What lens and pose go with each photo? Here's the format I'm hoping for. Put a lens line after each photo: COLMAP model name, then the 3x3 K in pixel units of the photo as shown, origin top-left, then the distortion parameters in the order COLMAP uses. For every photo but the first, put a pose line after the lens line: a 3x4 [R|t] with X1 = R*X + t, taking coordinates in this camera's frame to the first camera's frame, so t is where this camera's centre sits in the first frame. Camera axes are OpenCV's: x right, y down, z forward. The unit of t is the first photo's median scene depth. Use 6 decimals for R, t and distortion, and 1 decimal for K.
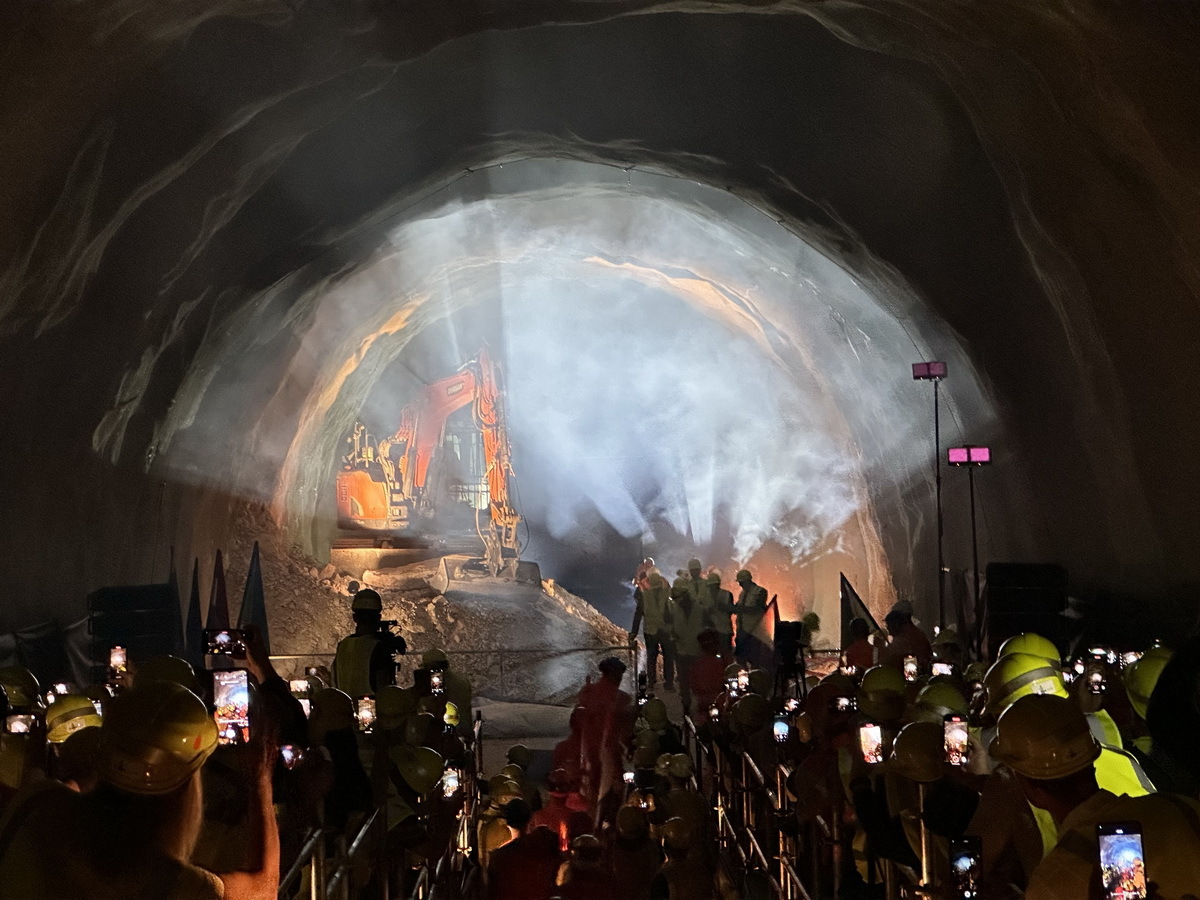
lens RADIAL K [[2691.2, 0, 600.0], [0, 2691.2, 450.0], [0, 0, 1]] dist [-0.361937, 0.017495]
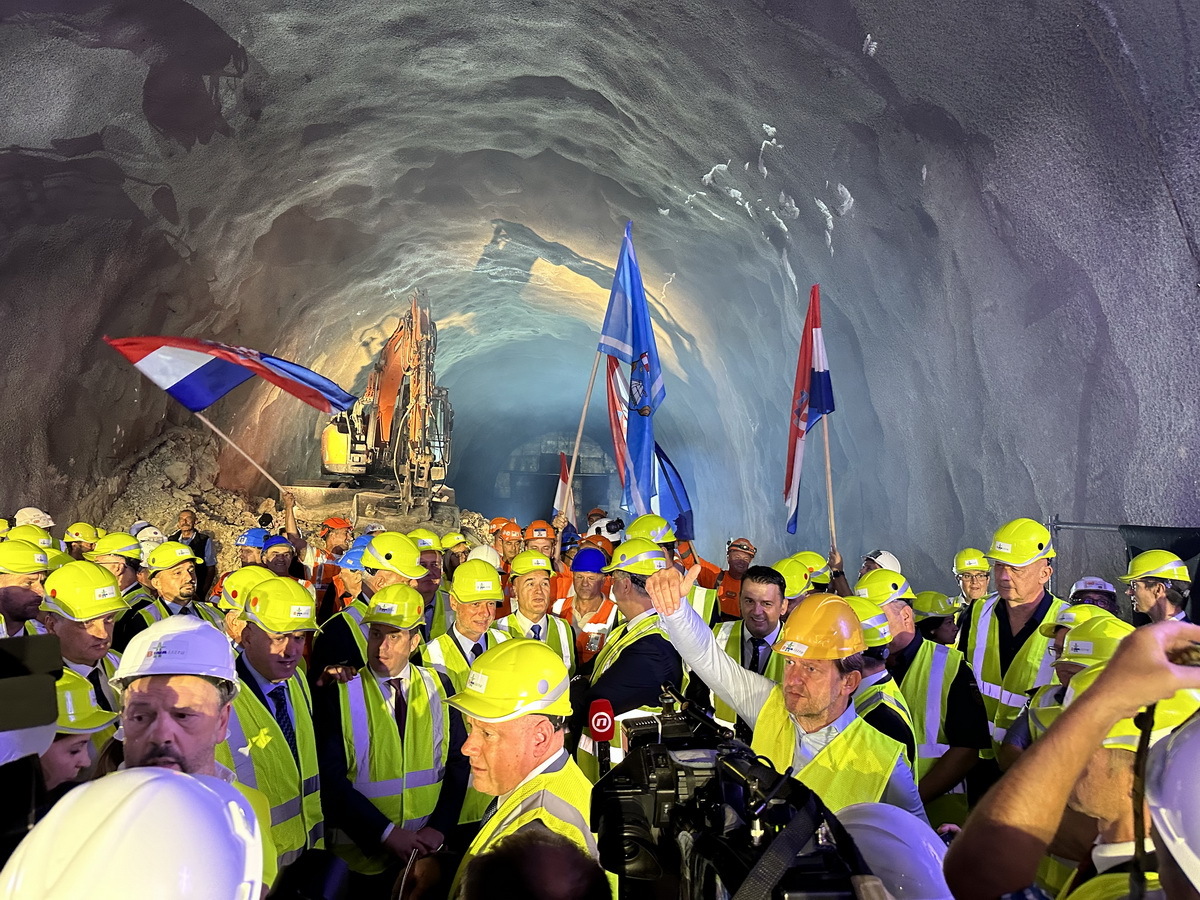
lens RADIAL K [[841.2, 0, 600.0], [0, 841.2, 450.0], [0, 0, 1]] dist [0.148778, -0.269080]
pose [[0.998842, 0.048112, -0.000031, 0.032318], [-0.048058, 0.997705, -0.047707, 0.034092], [-0.002264, 0.047654, 0.998861, 0.673658]]
